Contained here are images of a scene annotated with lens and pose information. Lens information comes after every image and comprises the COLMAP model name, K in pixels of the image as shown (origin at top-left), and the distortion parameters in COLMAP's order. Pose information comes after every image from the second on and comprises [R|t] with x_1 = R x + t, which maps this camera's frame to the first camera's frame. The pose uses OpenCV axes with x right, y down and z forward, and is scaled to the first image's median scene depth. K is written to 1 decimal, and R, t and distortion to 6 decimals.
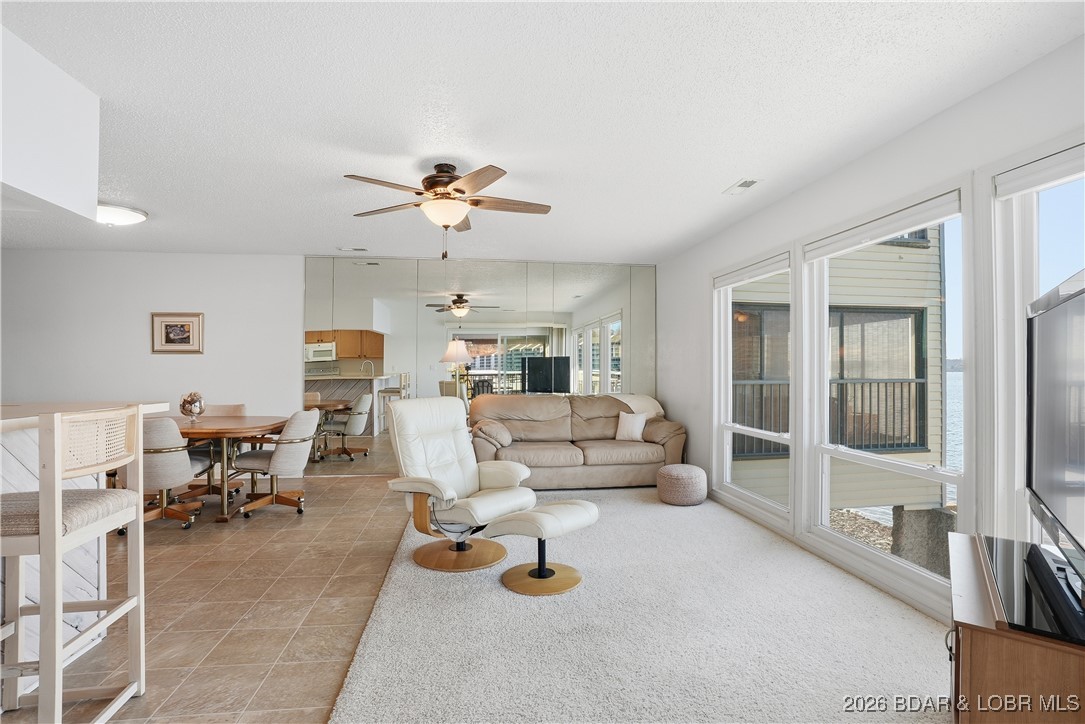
lens RADIAL K [[531.2, 0, 549.5], [0, 531.2, 362.7], [0, 0, 1]] dist [-0.048458, 0.015141]
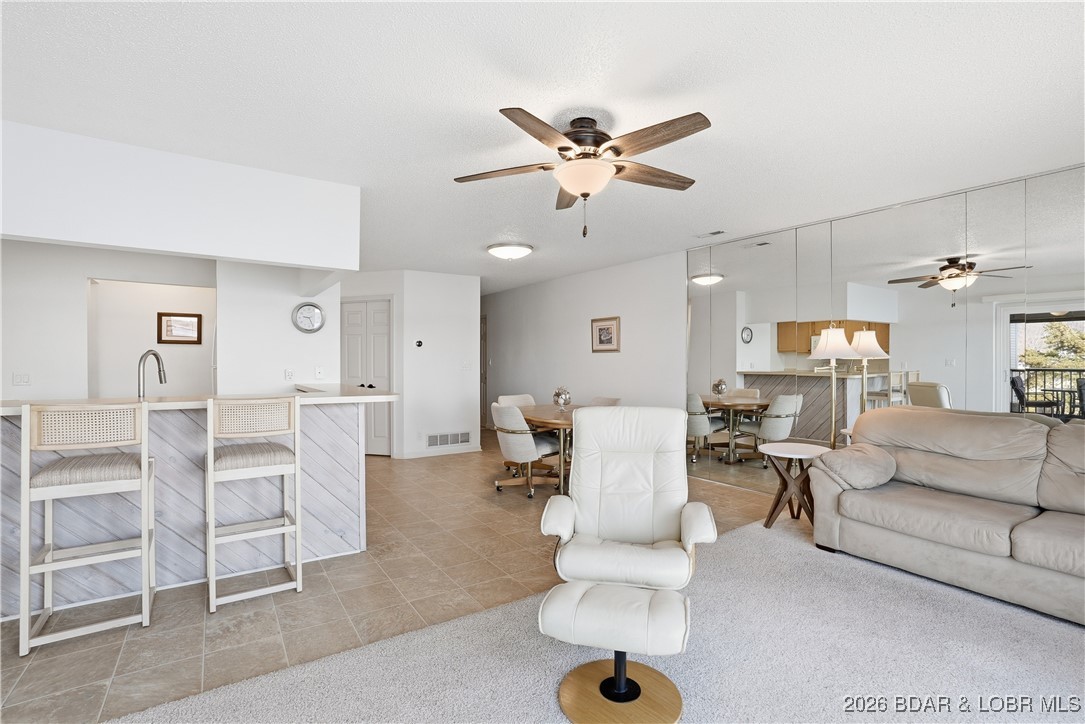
lens RADIAL K [[513.3, 0, 549.9], [0, 513.3, 353.1], [0, 0, 1]] dist [-0.061232, 0.016897]
pose [[0.423733, -0.012381, -0.905702, 0.316259], [0.012131, 0.999894, -0.007993, -0.008183], [0.905706, -0.007600, 0.423839, 0.405565]]
